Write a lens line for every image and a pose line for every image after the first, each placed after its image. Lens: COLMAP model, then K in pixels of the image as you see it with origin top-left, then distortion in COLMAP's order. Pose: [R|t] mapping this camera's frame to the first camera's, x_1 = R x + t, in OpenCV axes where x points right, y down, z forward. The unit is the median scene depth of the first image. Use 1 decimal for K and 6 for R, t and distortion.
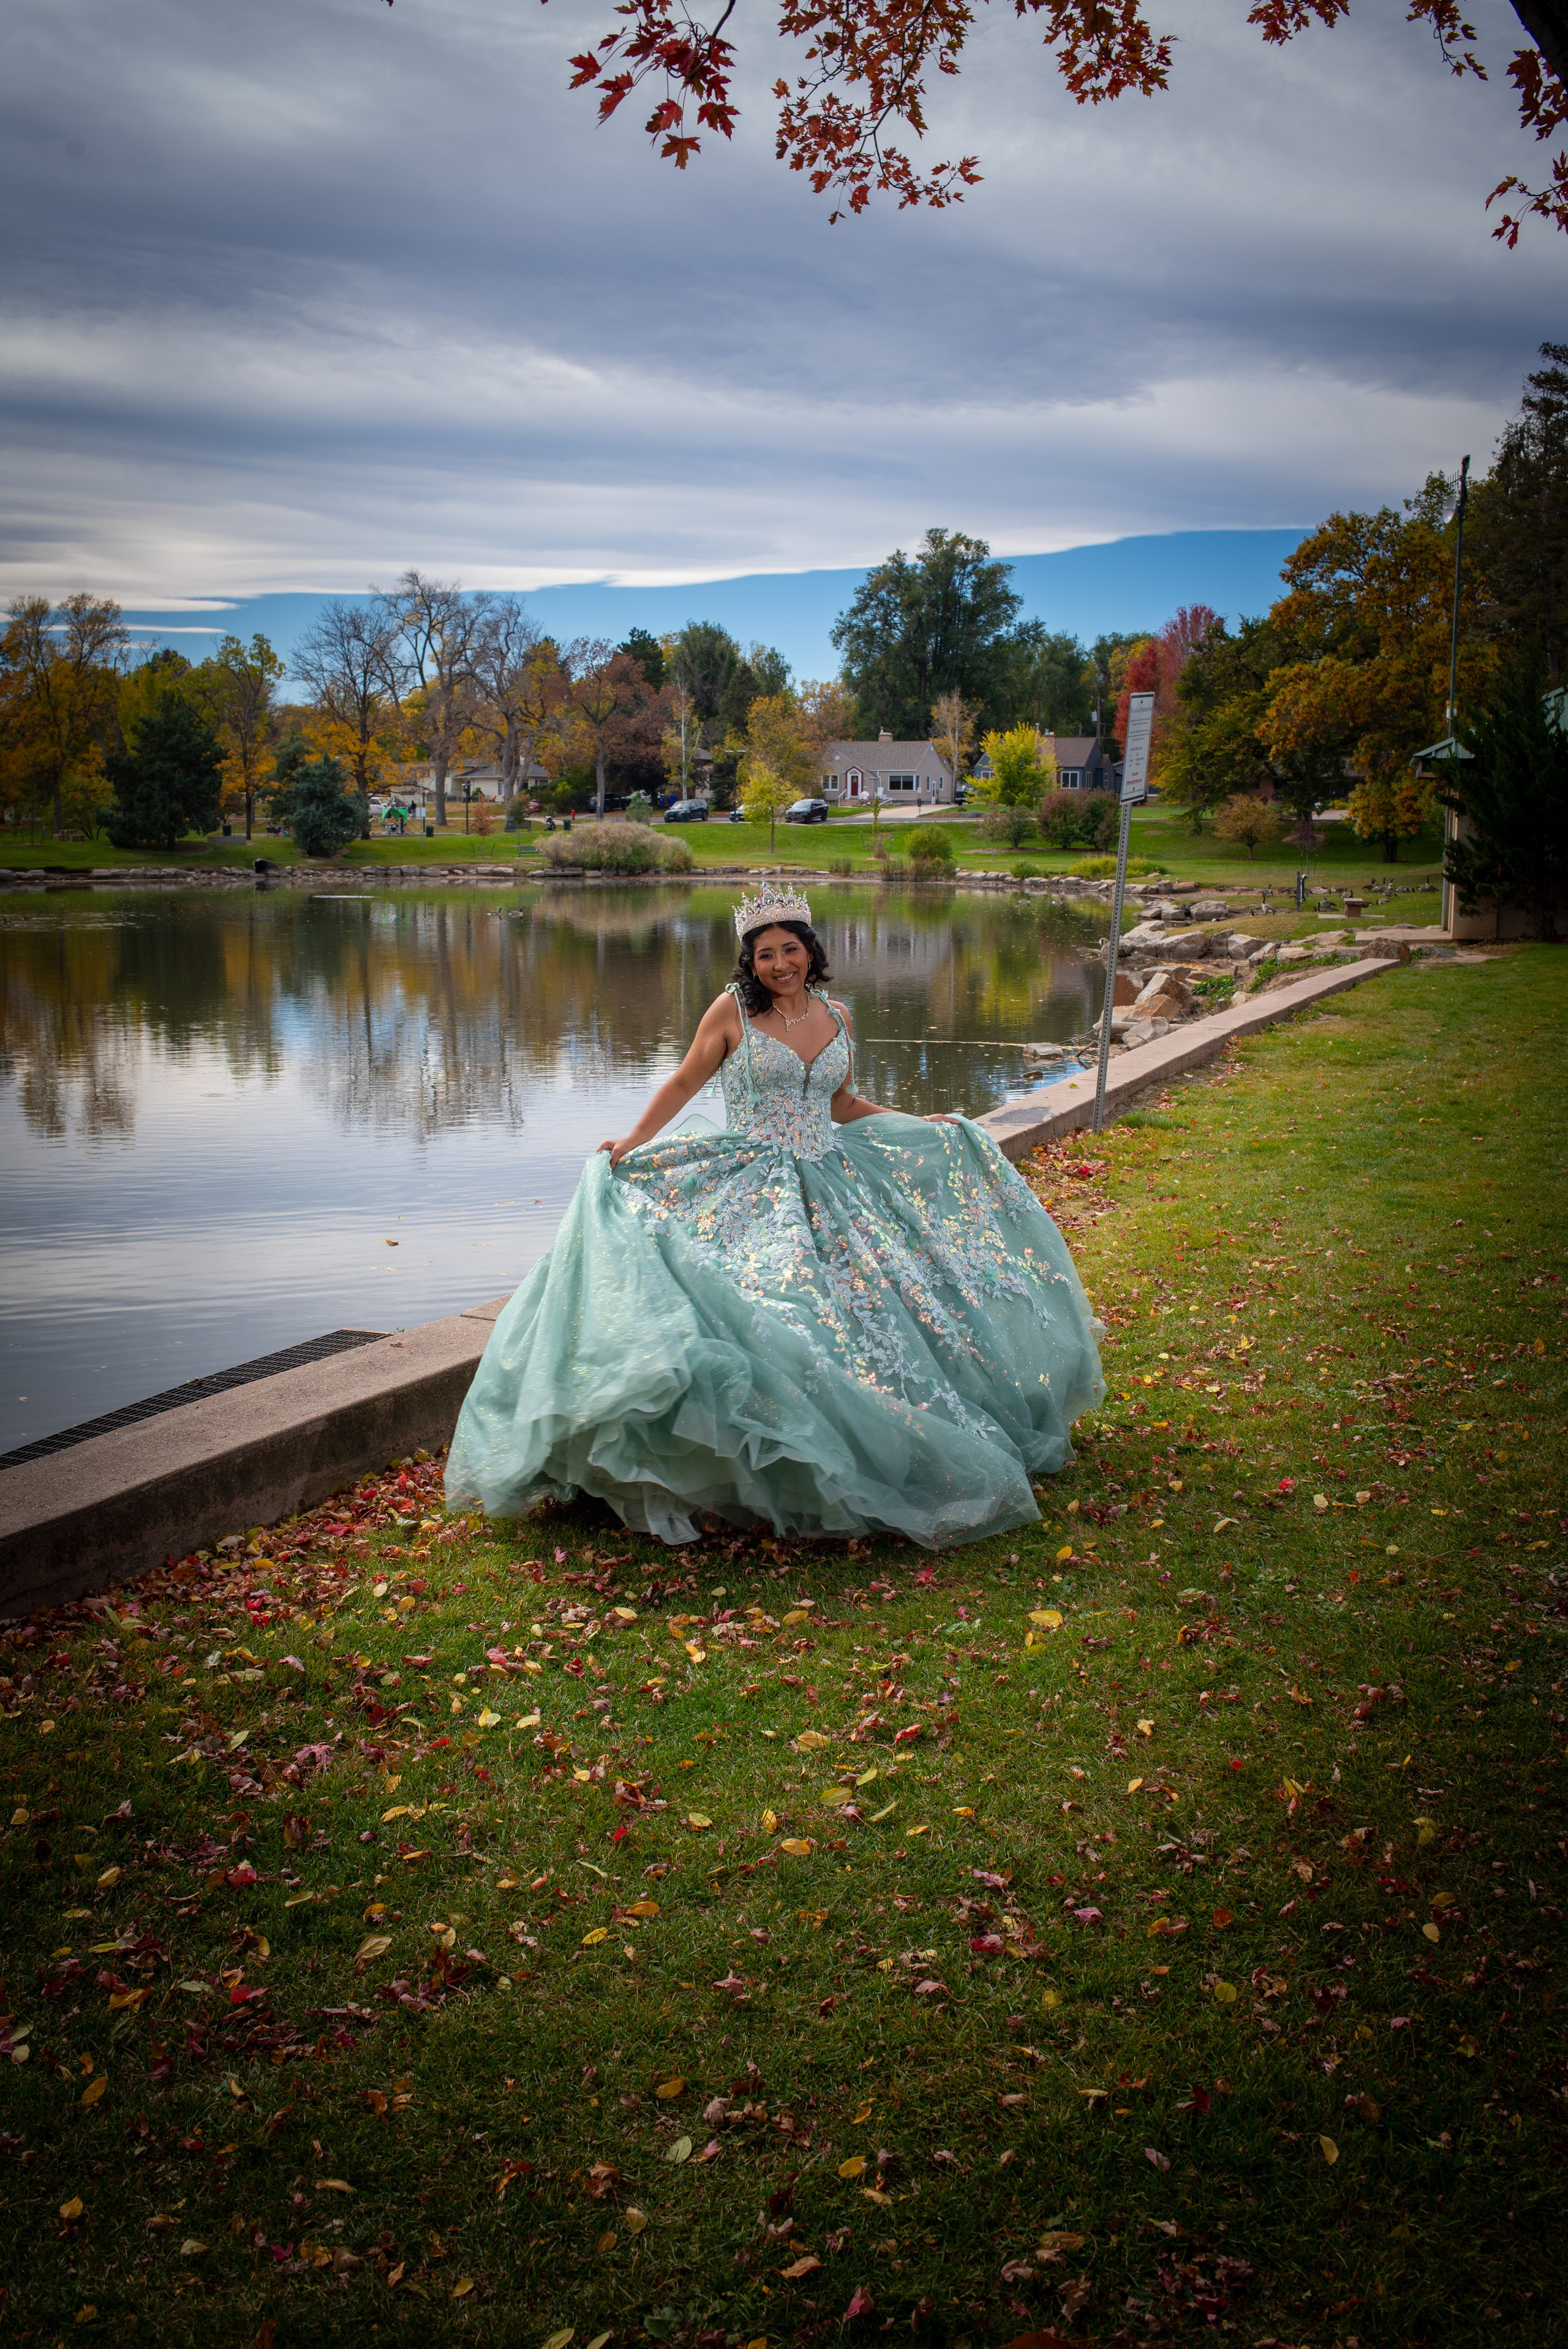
lens RADIAL K [[2368.2, 0, 775.6], [0, 2368.2, 1175.8], [0, 0, 1]] dist [-0.099520, 0.103212]
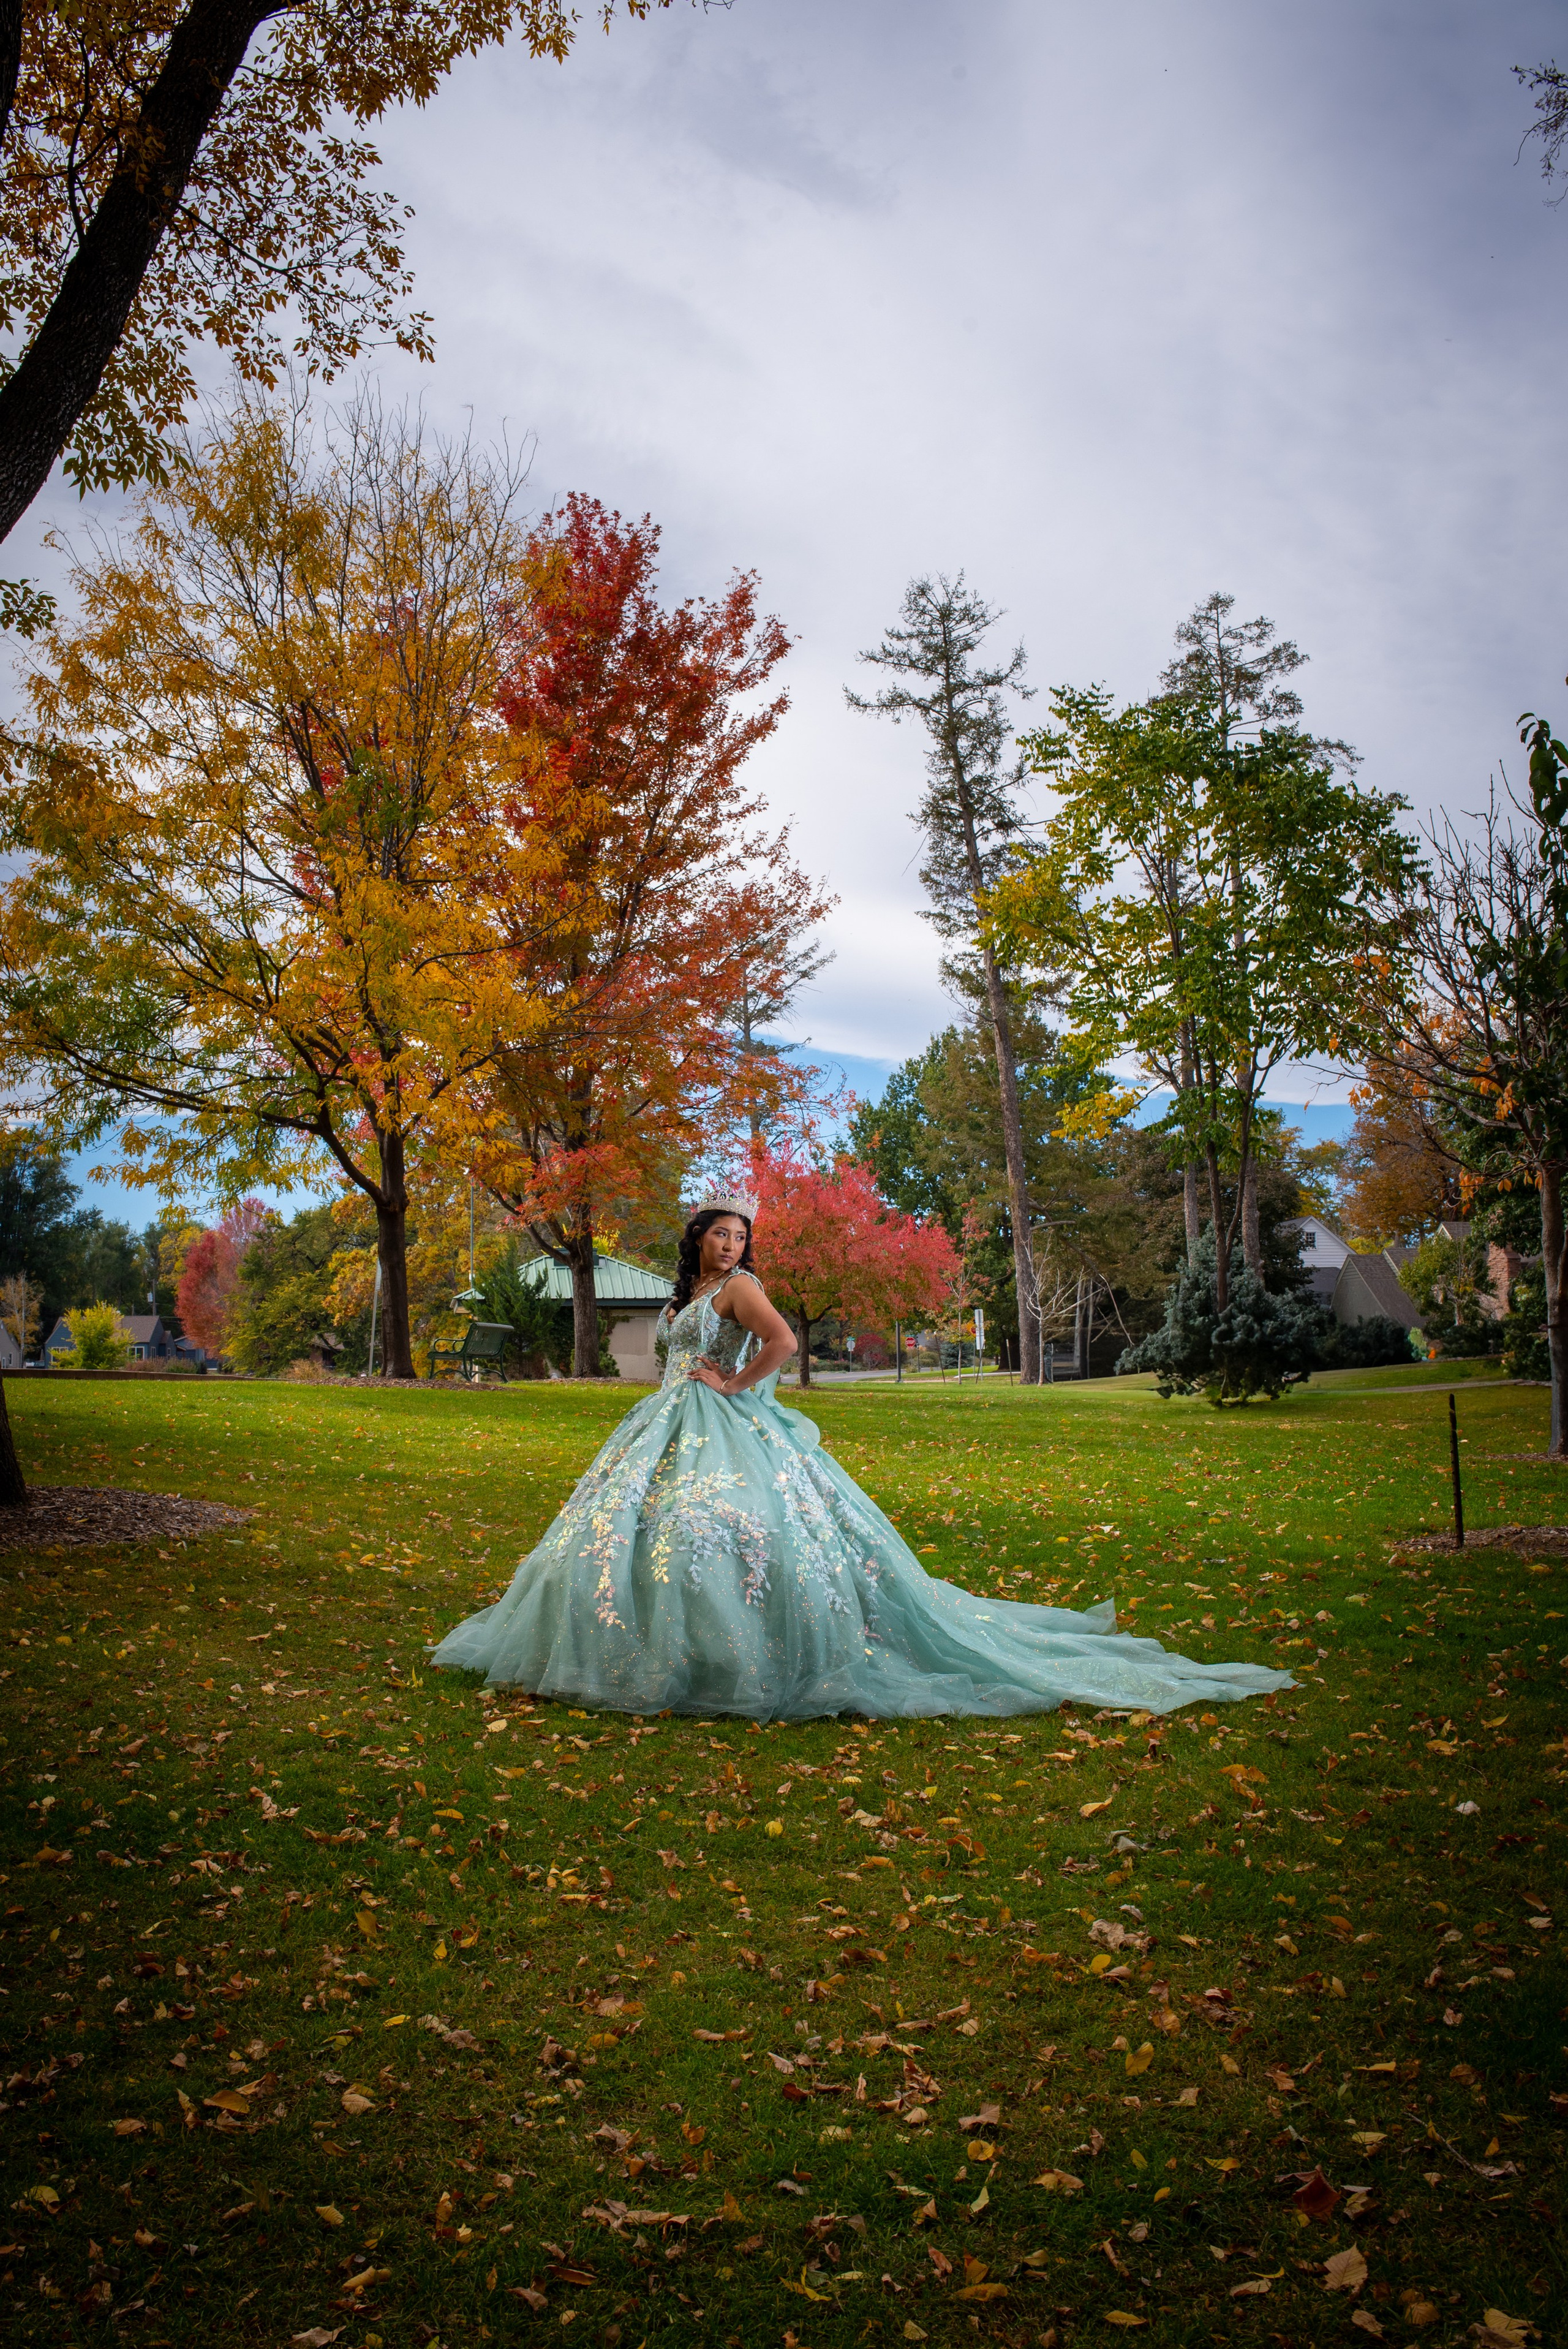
lens RADIAL K [[2480.3, 0, 785.6], [0, 2480.3, 1125.4], [0, 0, 1]] dist [-0.103763, 0.123244]
pose [[0.921237, 0.025026, 0.388196, -0.083019], [0.077352, 0.966215, -0.245854, 0.063382], [-0.381234, 0.256518, 0.888177, -0.291685]]
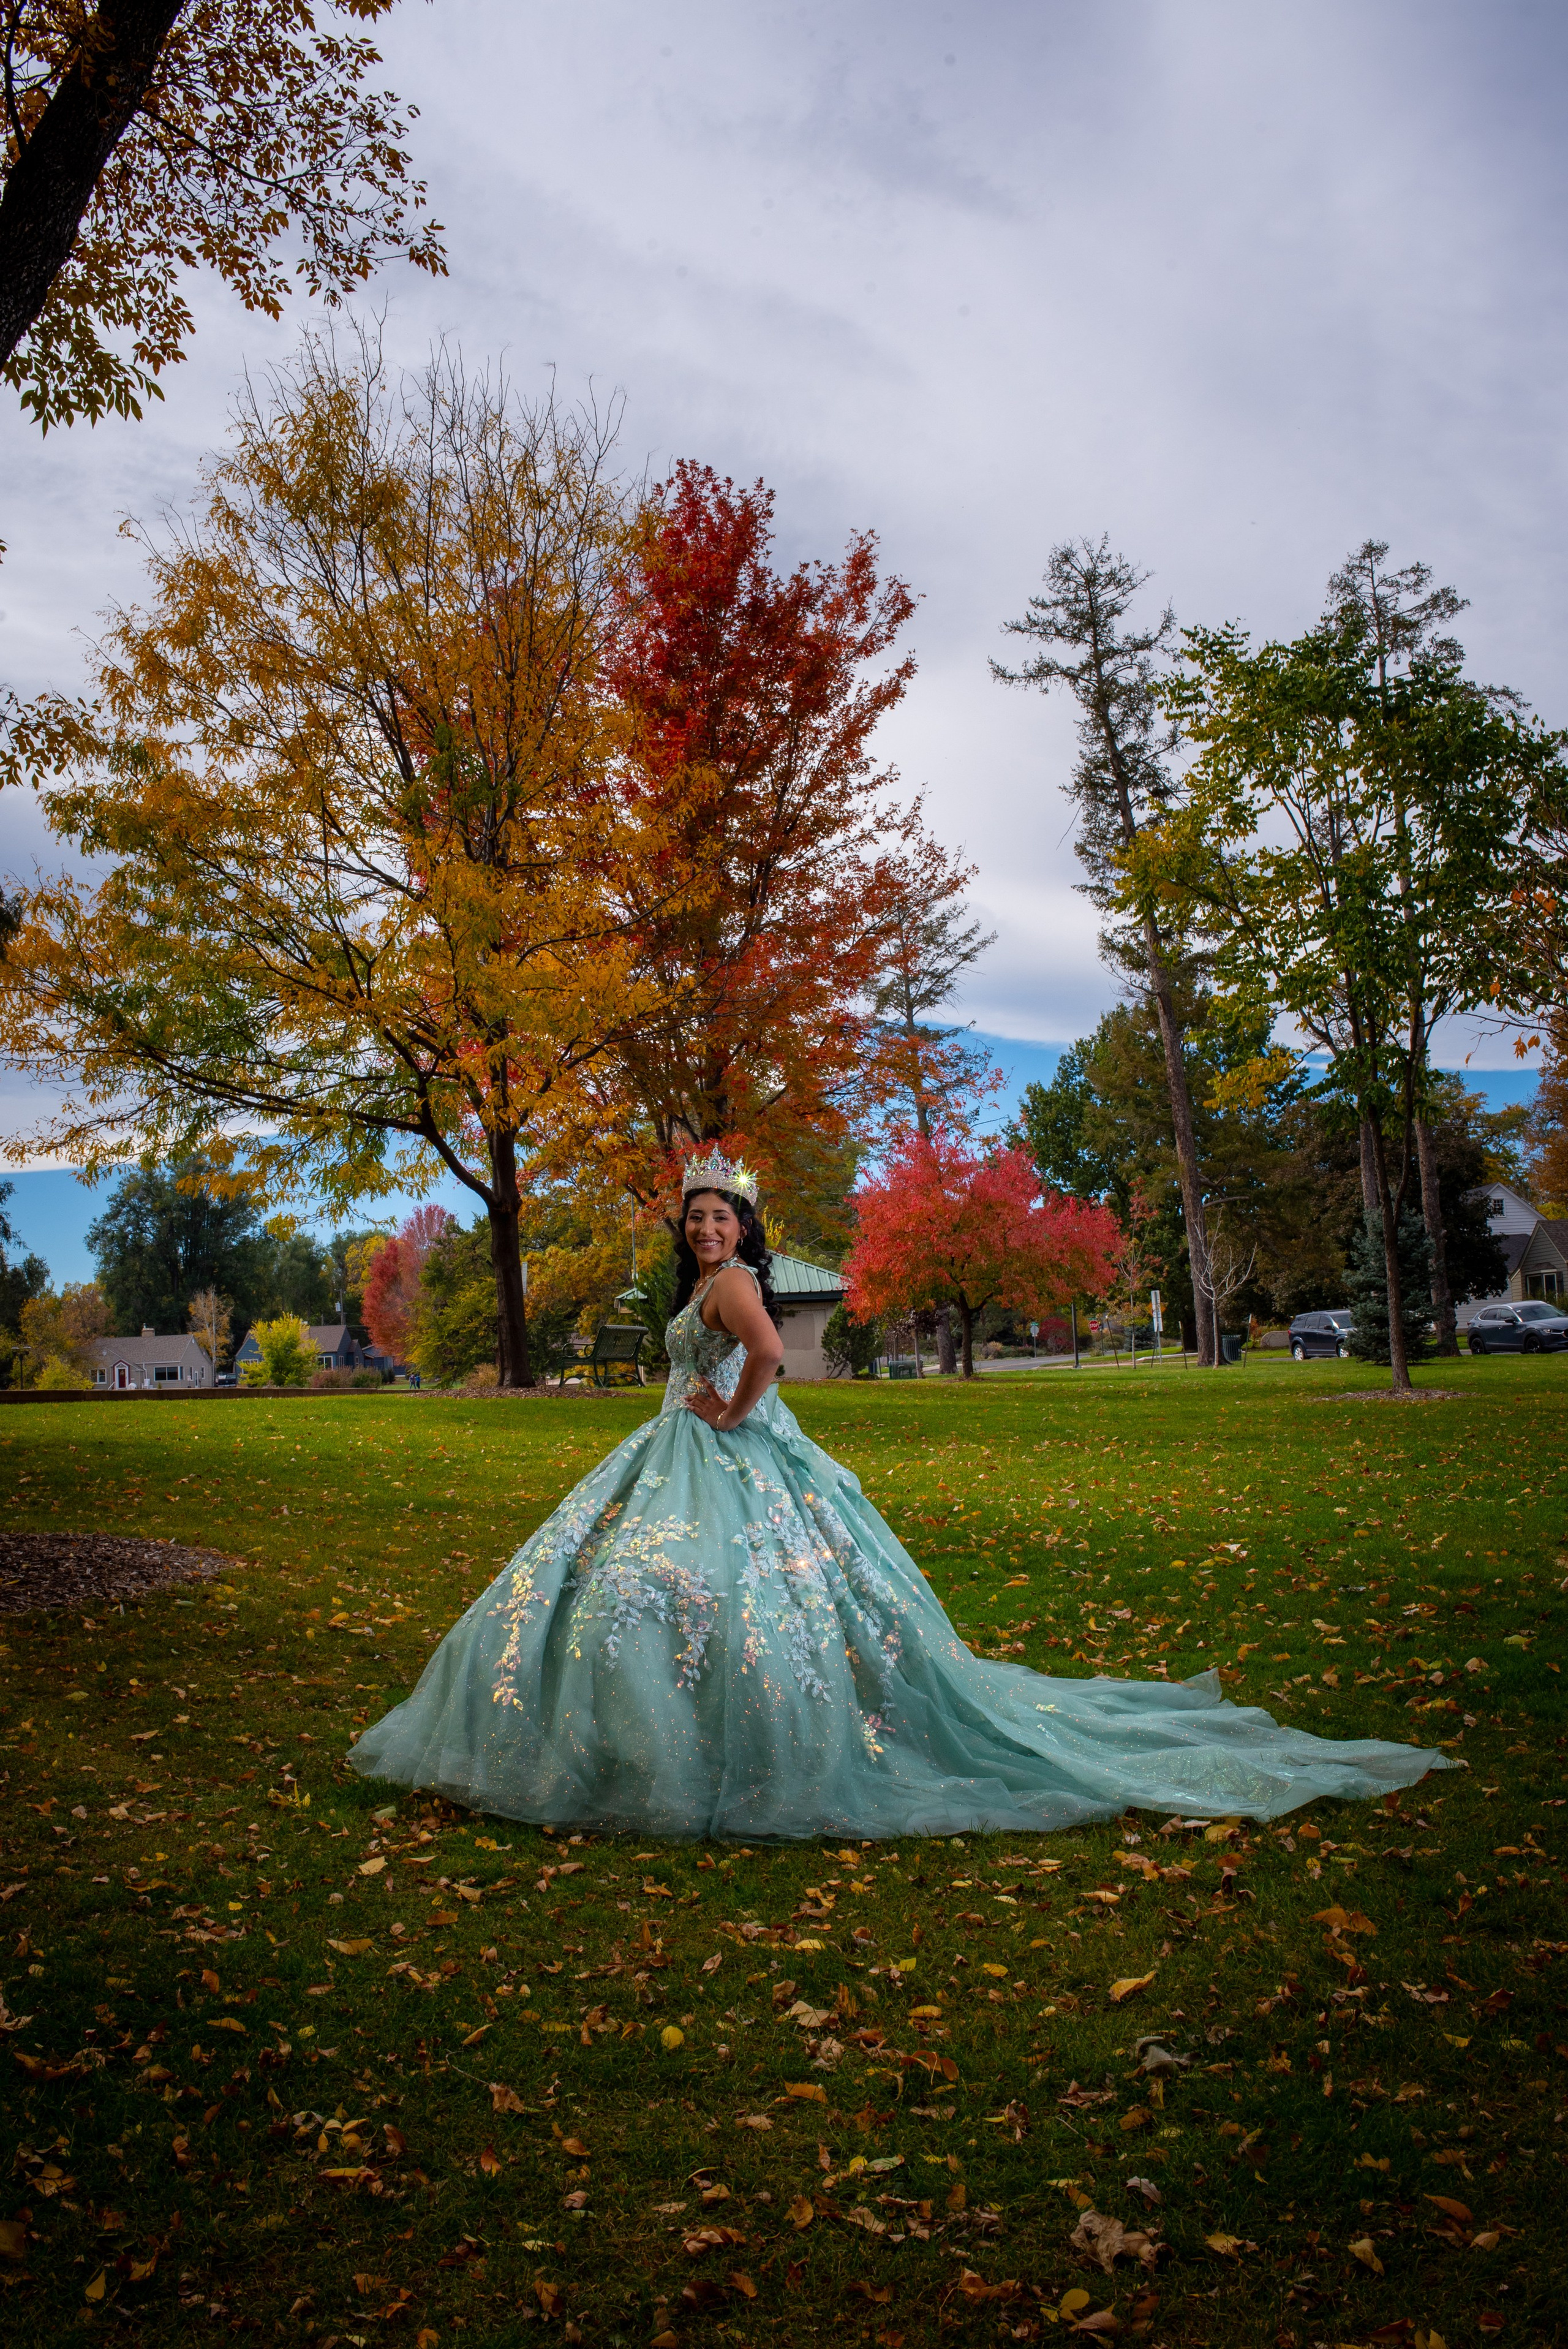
lens RADIAL K [[2472.9, 0, 775.1], [0, 2472.9, 1128.8], [0, 0, 1]] dist [-0.102263, 0.113798]
pose [[0.948671, -0.013990, 0.315954, -0.072528], [0.096720, 0.963990, -0.247725, 0.060856], [-0.301111, 0.265569, 0.915863, -0.279807]]
